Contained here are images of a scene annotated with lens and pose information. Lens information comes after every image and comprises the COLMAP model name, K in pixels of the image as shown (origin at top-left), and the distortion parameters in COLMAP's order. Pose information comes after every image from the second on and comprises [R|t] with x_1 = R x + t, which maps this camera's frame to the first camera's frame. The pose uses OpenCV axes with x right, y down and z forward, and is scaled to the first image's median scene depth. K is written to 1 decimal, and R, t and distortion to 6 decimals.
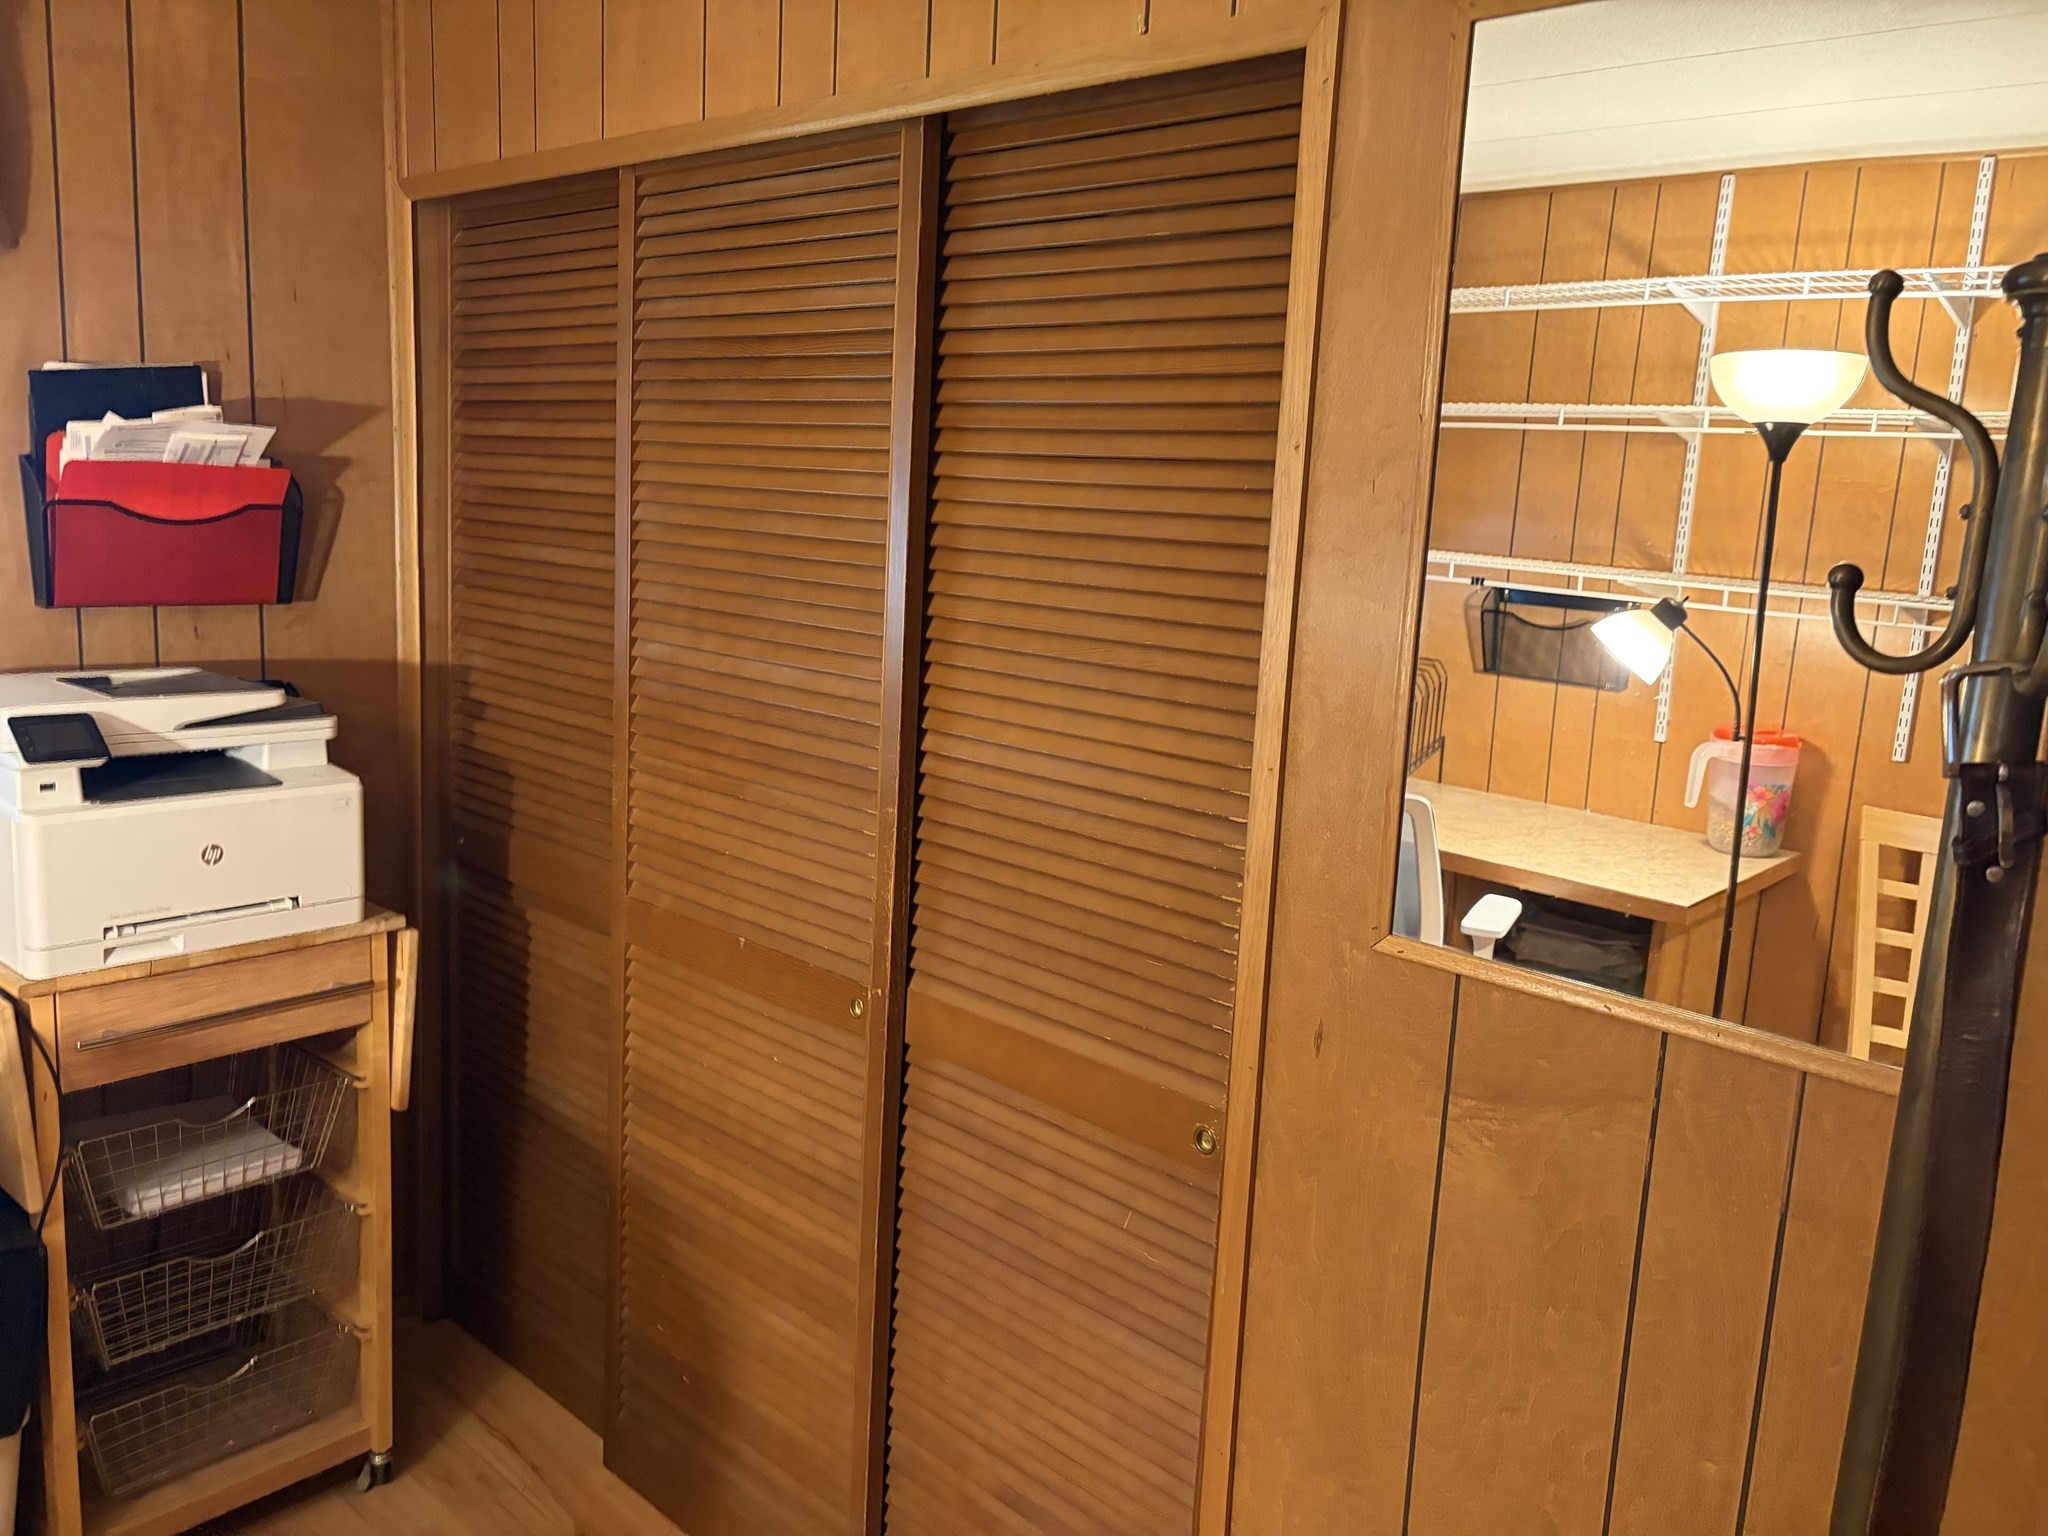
lens RADIAL K [[1541.7, 0, 1030.1], [0, 1541.7, 751.8], [0, 0, 1]] dist [0.017970, -0.019927]
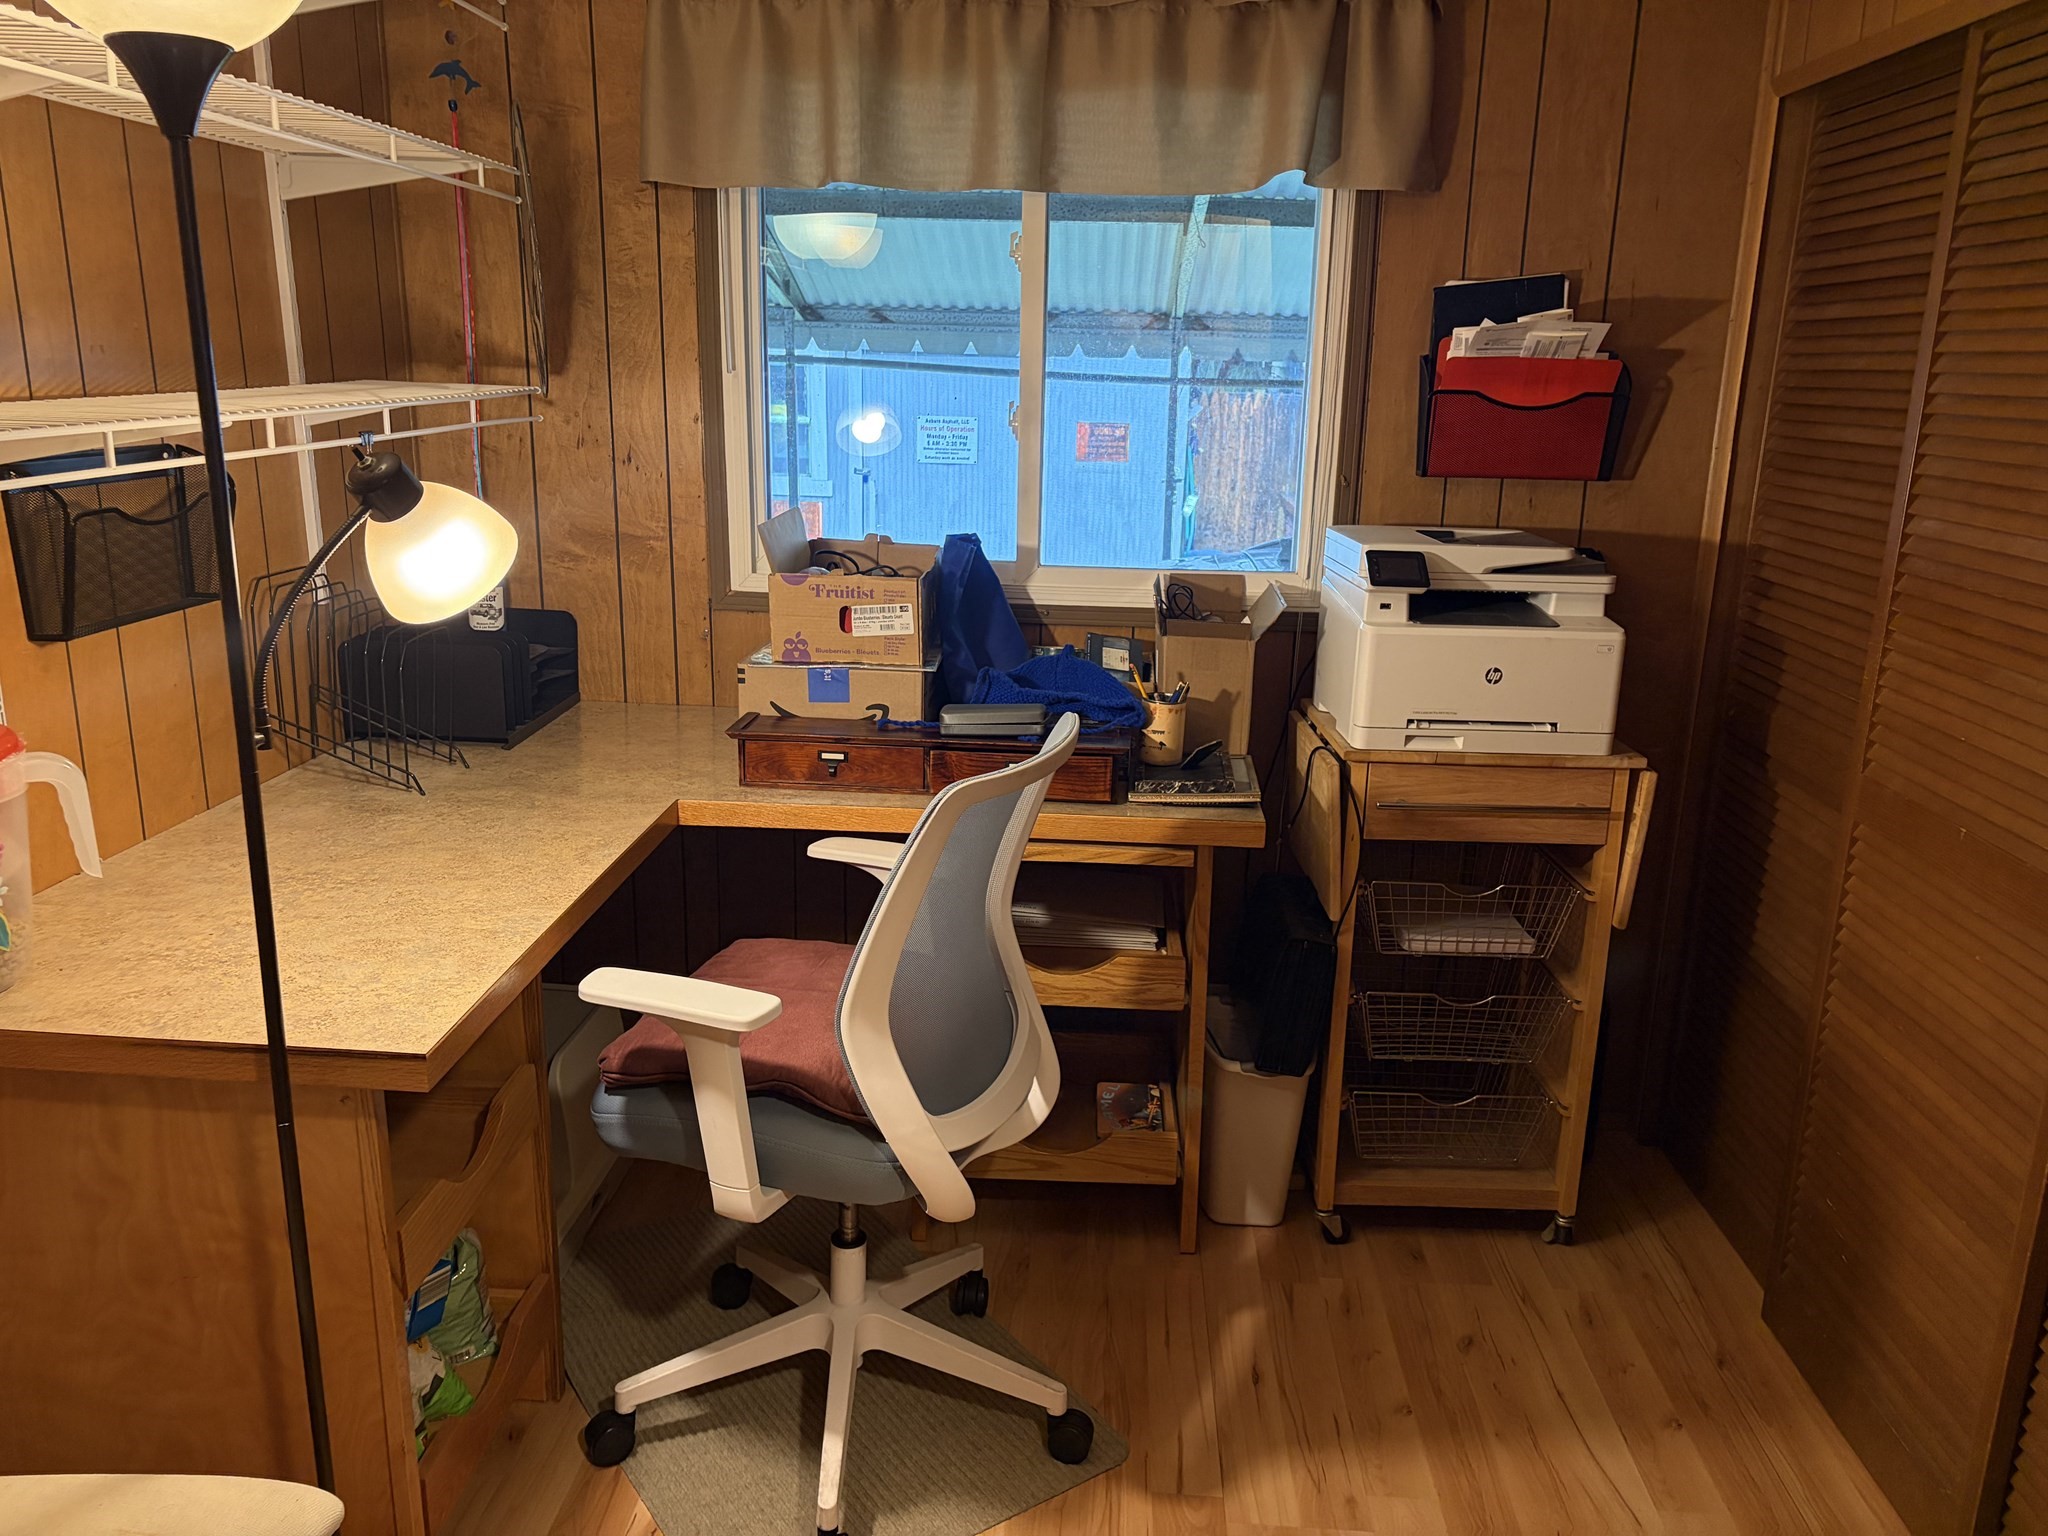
lens RADIAL K [[1541.7, 0, 1030.1], [0, 1541.7, 765.0], [0, 0, 1]] dist [0.017970, -0.019927]
pose [[0.639953, 0.154179, -0.752787, 0.152777], [-0.114592, 0.987858, 0.104908, 0.044590], [0.759821, 0.019127, 0.649851, -0.068589]]
